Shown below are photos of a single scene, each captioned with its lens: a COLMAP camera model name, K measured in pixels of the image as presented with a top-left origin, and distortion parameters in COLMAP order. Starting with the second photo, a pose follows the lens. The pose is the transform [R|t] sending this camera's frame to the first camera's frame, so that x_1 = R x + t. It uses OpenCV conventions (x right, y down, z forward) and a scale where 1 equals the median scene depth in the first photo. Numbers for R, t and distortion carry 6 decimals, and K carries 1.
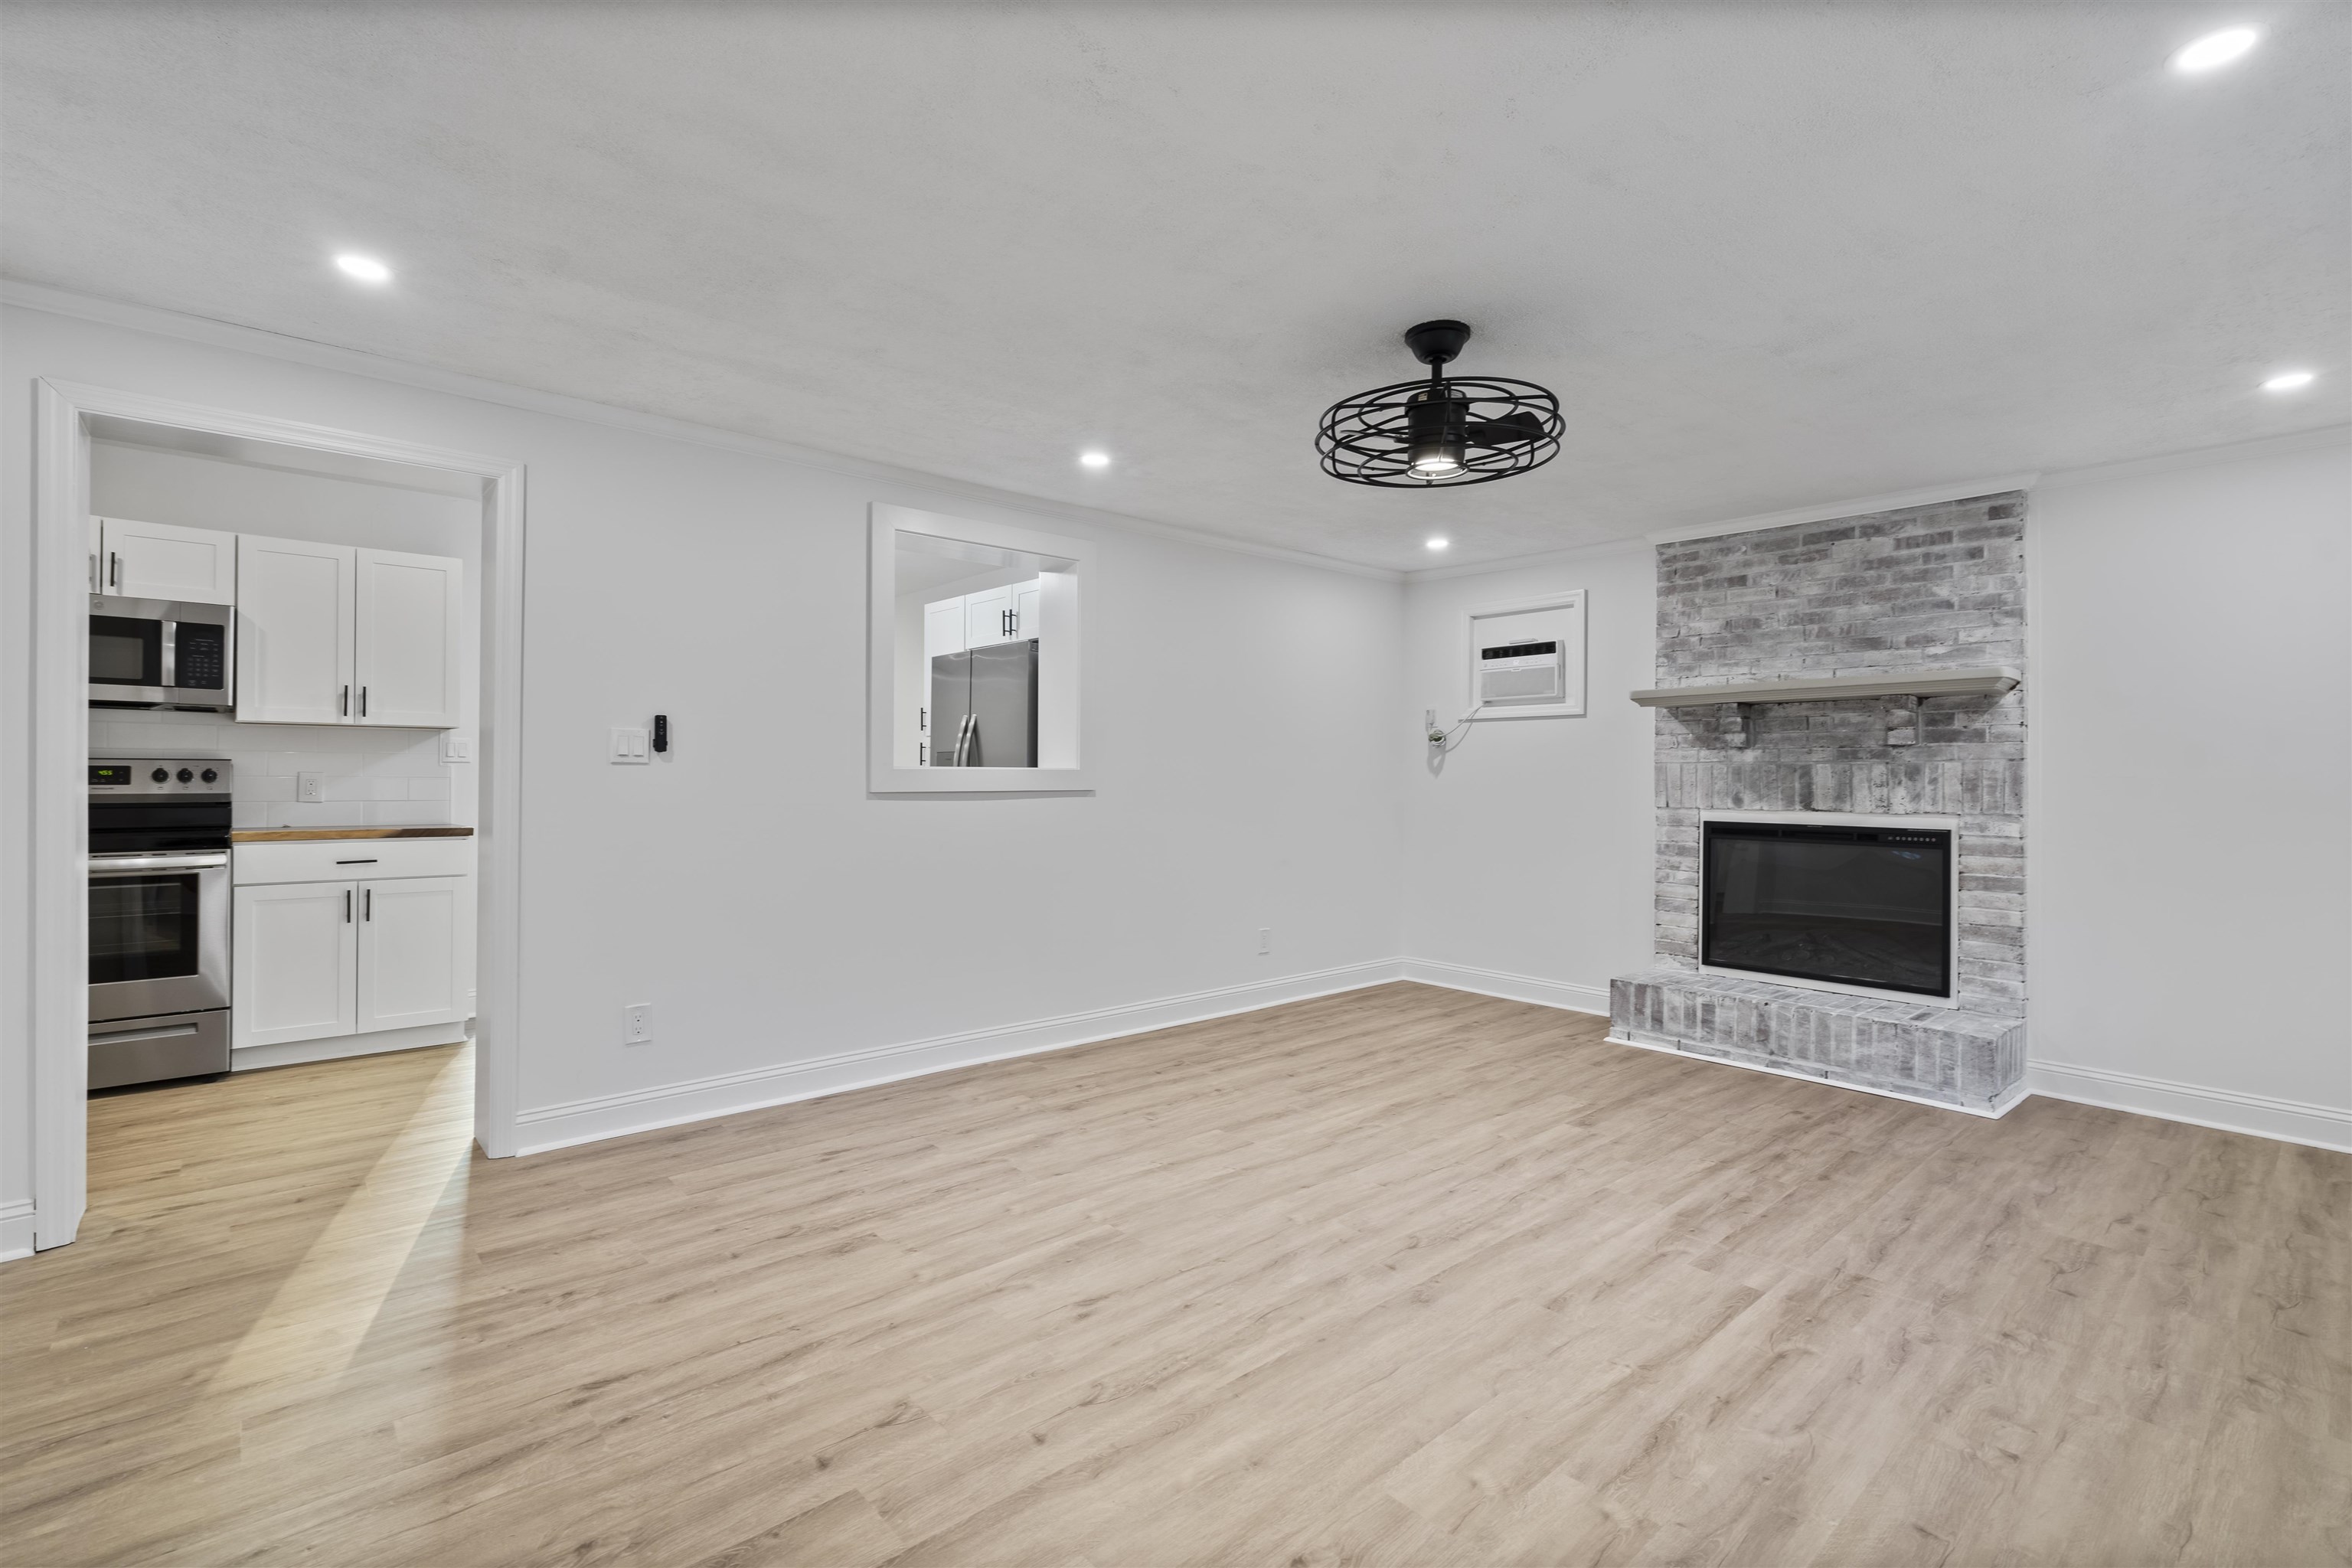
lens RADIAL K [[1067.6, 0, 1176.1], [0, 1067.6, 776.7], [0, 0, 1]] dist [-0.006437, 0.001254]
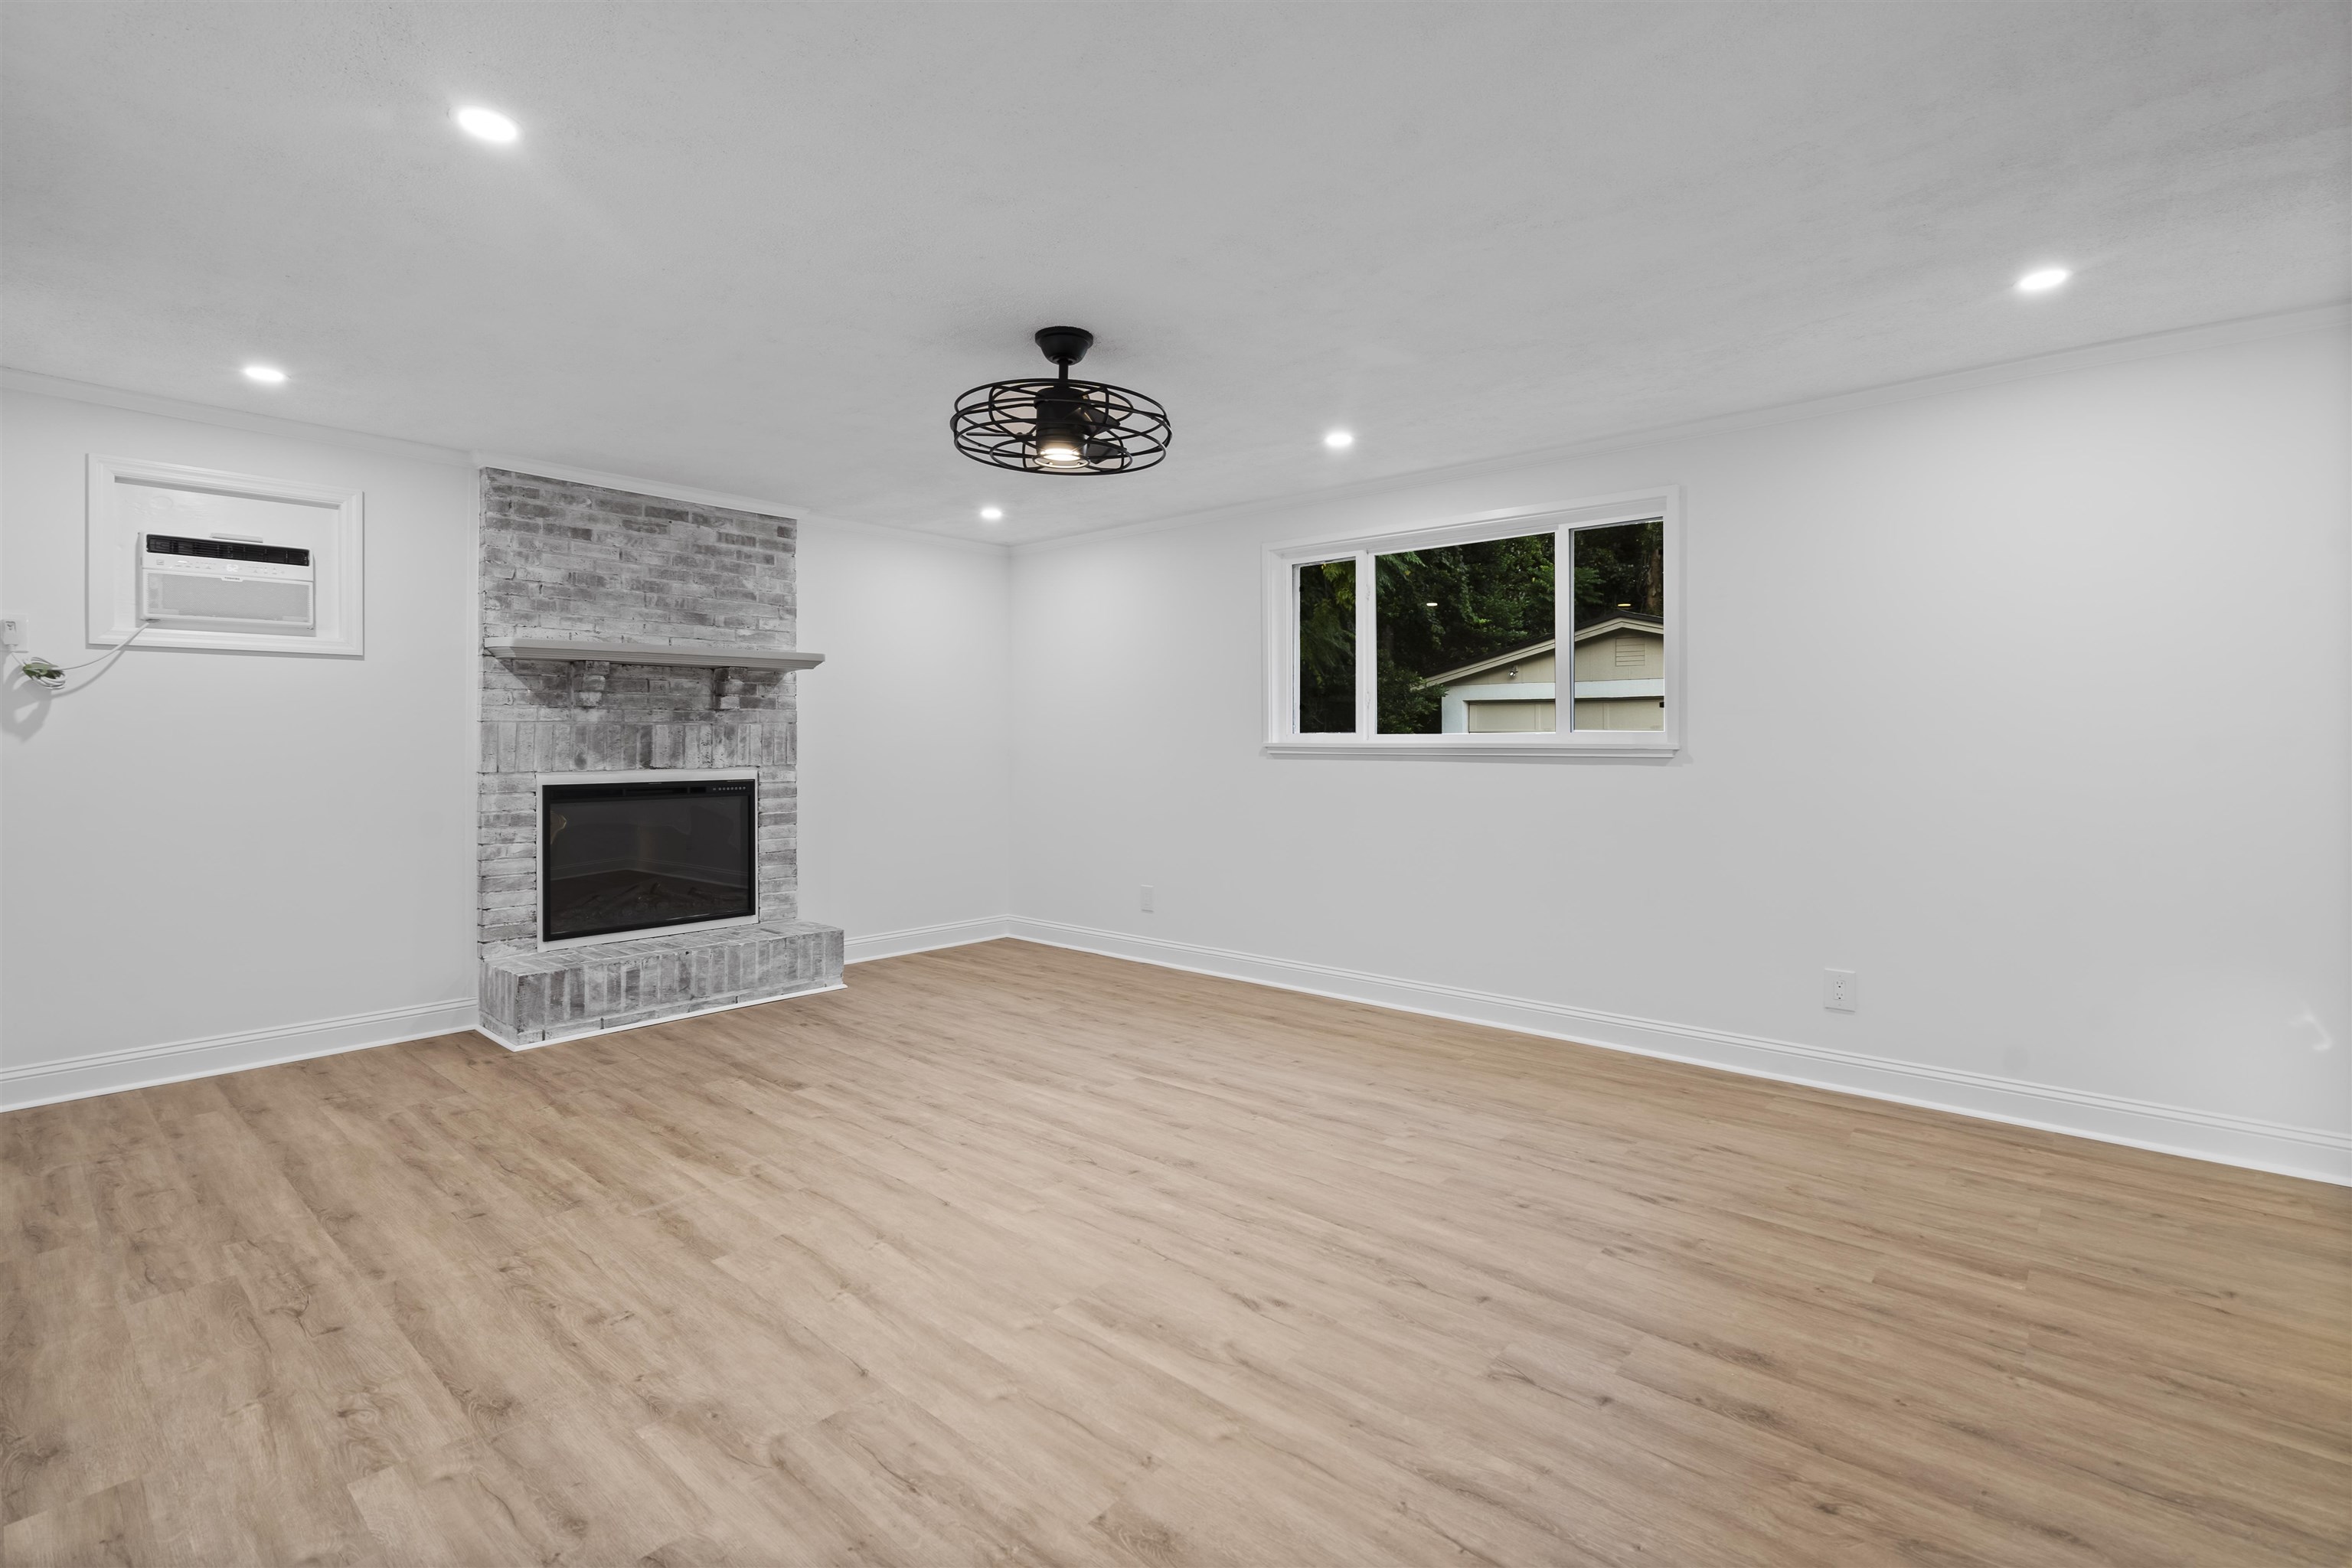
lens RADIAL K [[1067.6, 0, 1182.2], [0, 1067.6, 738.7], [0, 0, 1]] dist [-0.006437, 0.001254]
pose [[-0.125625, -0.007921, 0.992046, -0.578581], [0.001210, 0.999966, 0.008138, -0.006467], [-0.992077, 0.002222, -0.125611, 0.679597]]
